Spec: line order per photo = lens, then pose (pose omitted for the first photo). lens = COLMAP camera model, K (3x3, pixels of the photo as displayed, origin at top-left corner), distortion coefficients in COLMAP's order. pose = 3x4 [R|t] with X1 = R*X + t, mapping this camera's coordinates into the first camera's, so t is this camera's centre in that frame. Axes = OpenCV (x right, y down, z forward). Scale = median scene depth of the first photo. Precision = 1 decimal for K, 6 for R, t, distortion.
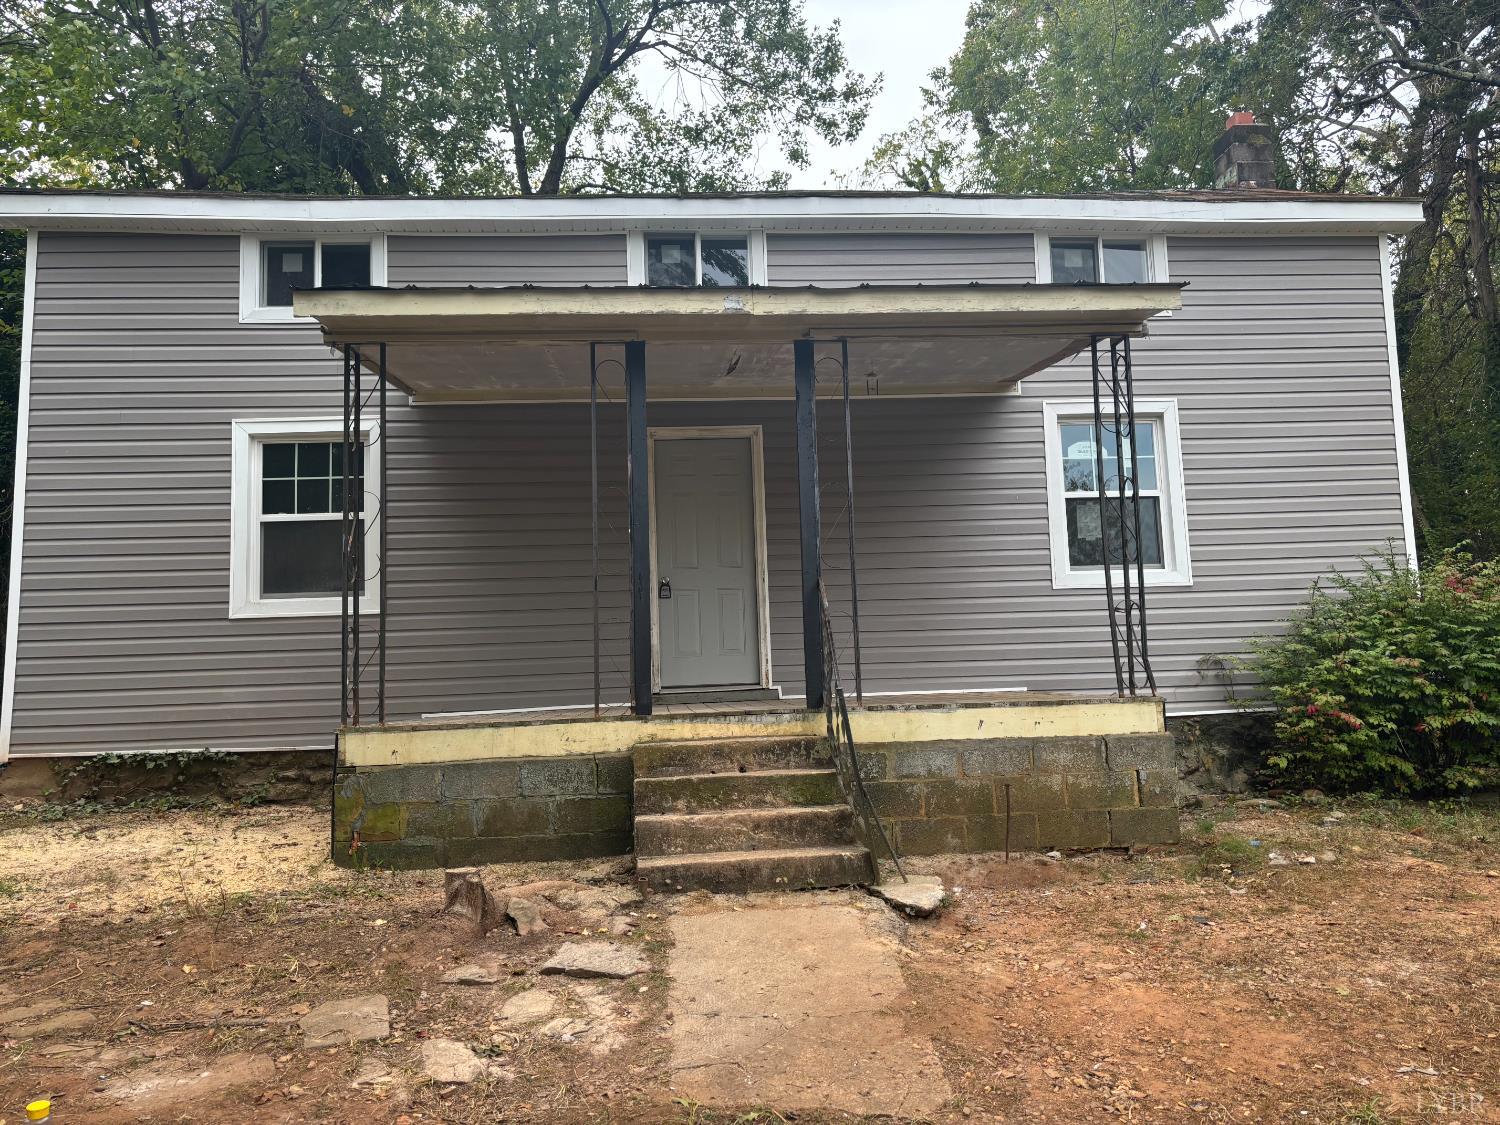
lens RADIAL K [[1151.3, 0, 747.3], [0, 1151.3, 567.1], [0, 0, 1]] dist [0.031706, -0.037105]
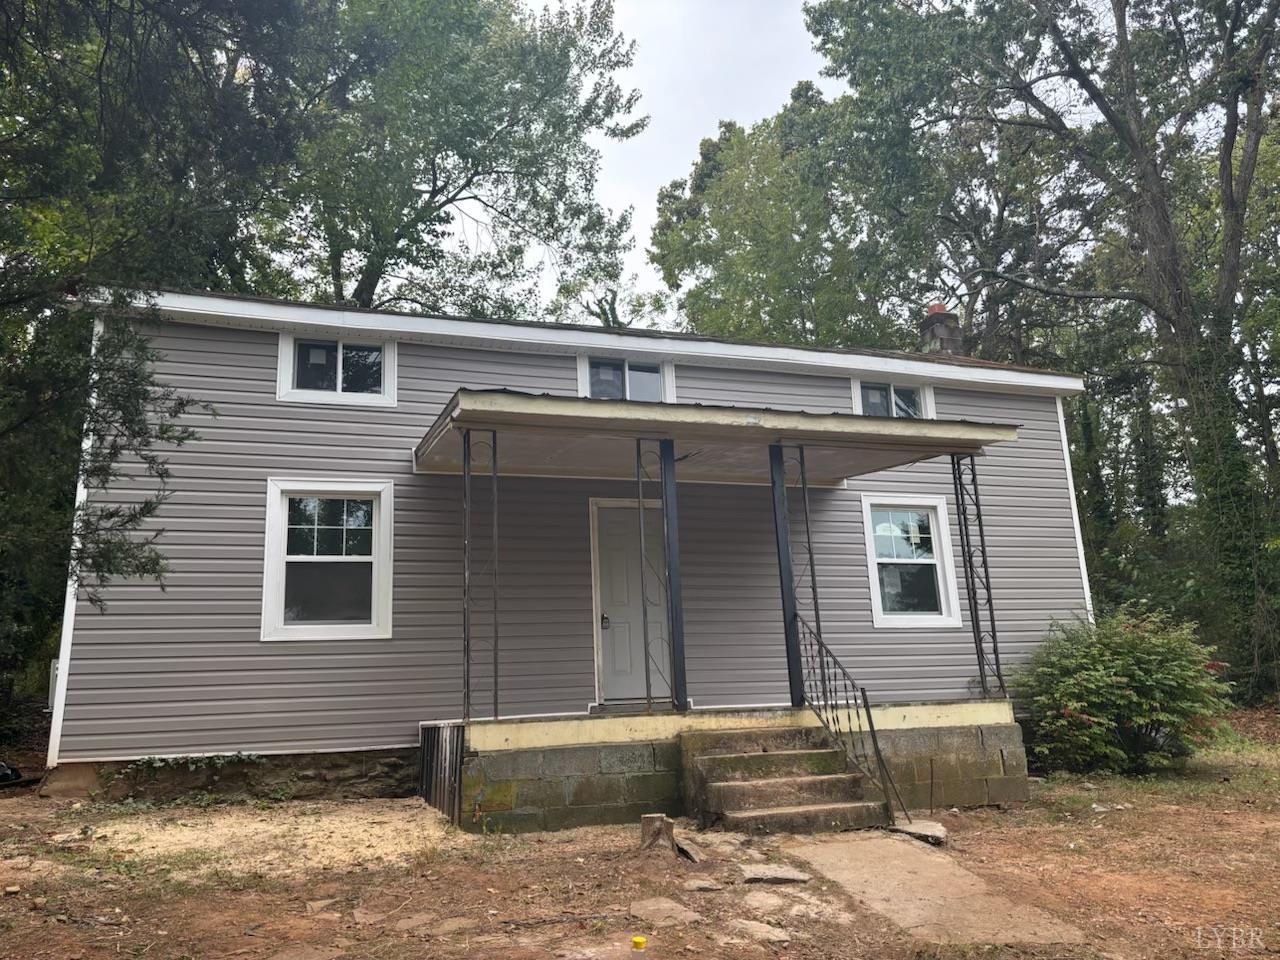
lens RADIAL K [[982.4, 0, 635.6], [0, 982.4, 477.6], [0, 0, 1]] dist [0.031706, -0.037105]
pose [[0.970541, 0.052367, 0.235175, -0.350573], [-0.017531, 0.988855, -0.147845, 0.023423], [-0.240297, 0.139367, 0.960643, -0.111911]]
